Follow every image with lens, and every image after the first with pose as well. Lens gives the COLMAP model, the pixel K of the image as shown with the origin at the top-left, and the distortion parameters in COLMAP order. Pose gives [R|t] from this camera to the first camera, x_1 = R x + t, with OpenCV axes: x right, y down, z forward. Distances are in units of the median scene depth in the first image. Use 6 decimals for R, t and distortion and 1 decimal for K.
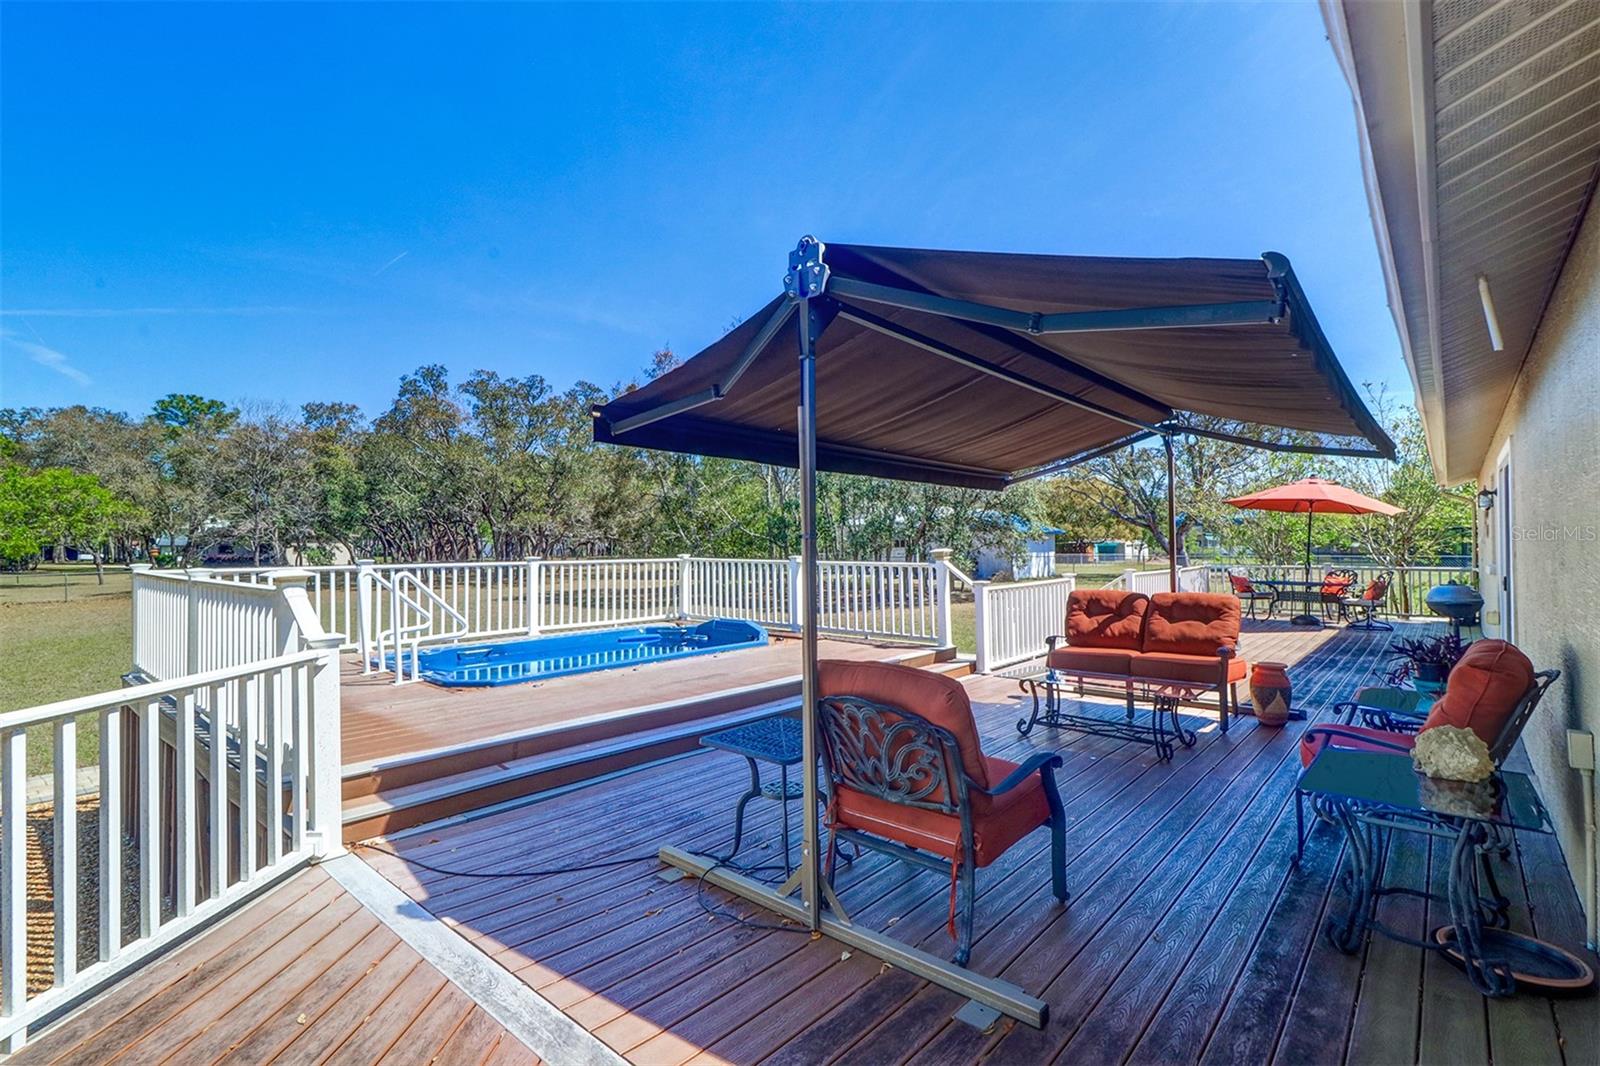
lens RADIAL K [[750.6, 0, 800.0], [0, 750.6, 533.0], [0, 0, 1]] dist [-0.001228, -0.000093]
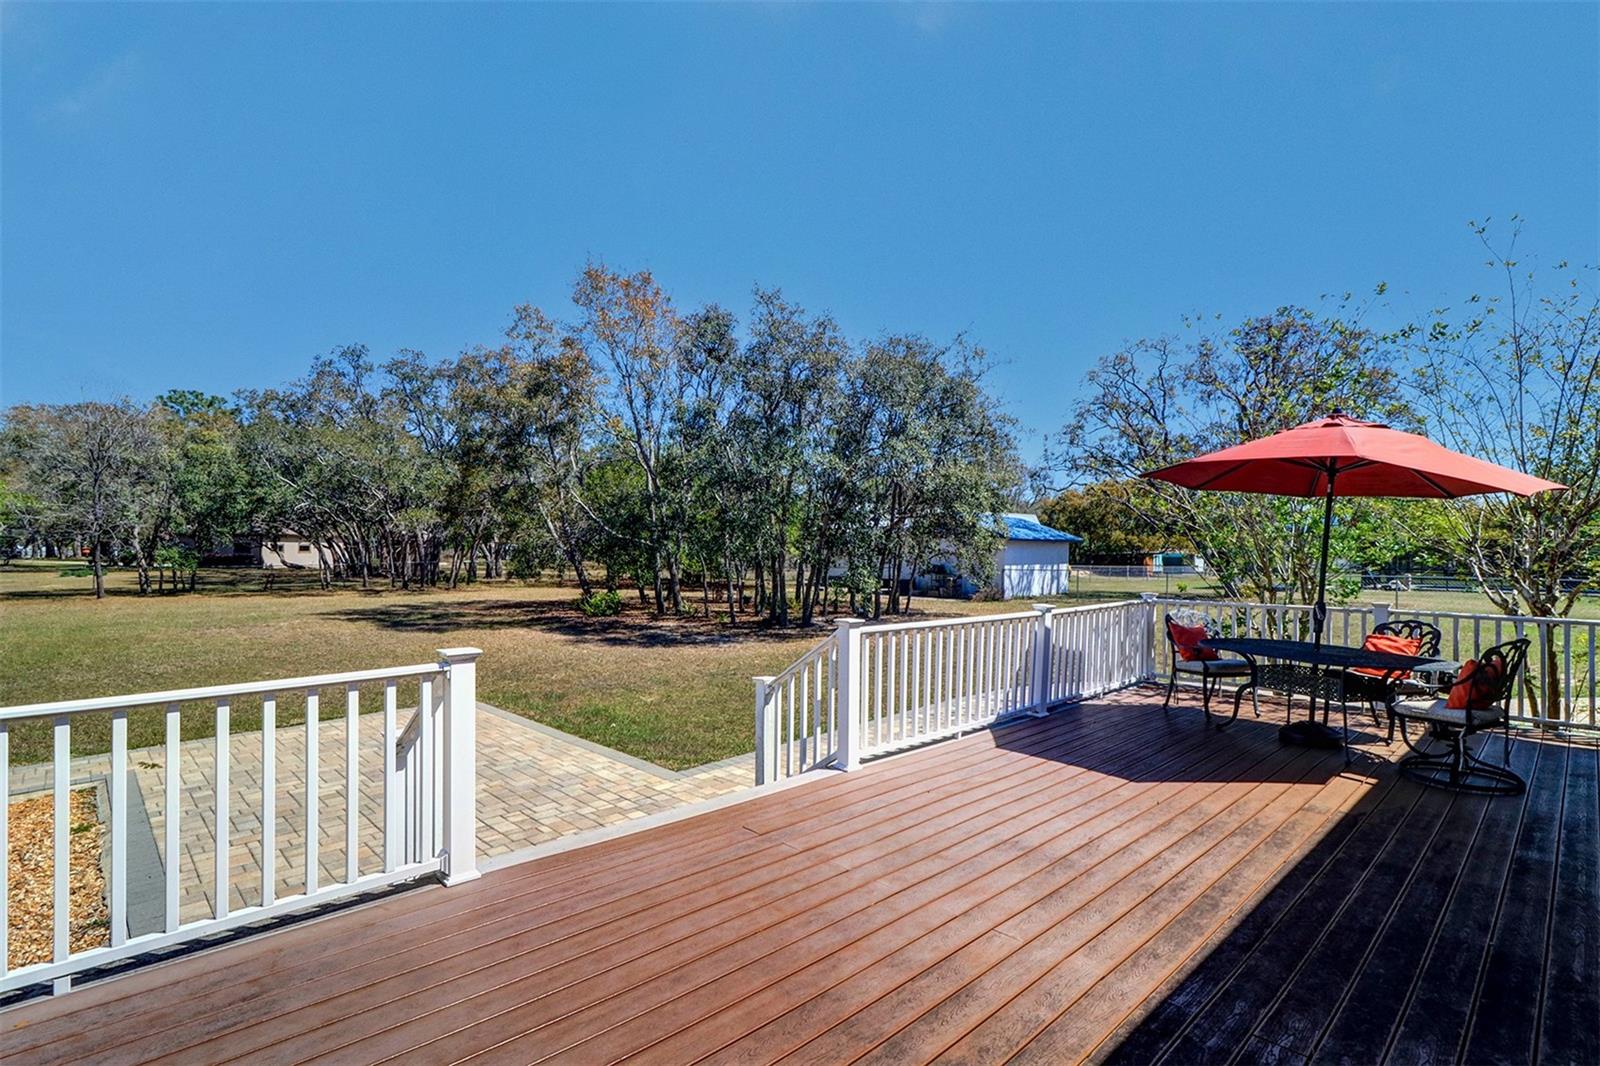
lens RADIAL K [[762.3, 0, 798.1], [0, 762.3, 557.4], [0, 0, 1]] dist [-0.002910, -0.000539]
pose [[0.996239, 0.012874, -0.085683, 0.116910], [-0.010822, 0.999645, 0.024363, 0.000925], [0.085966, -0.023344, 0.996025, 0.150873]]
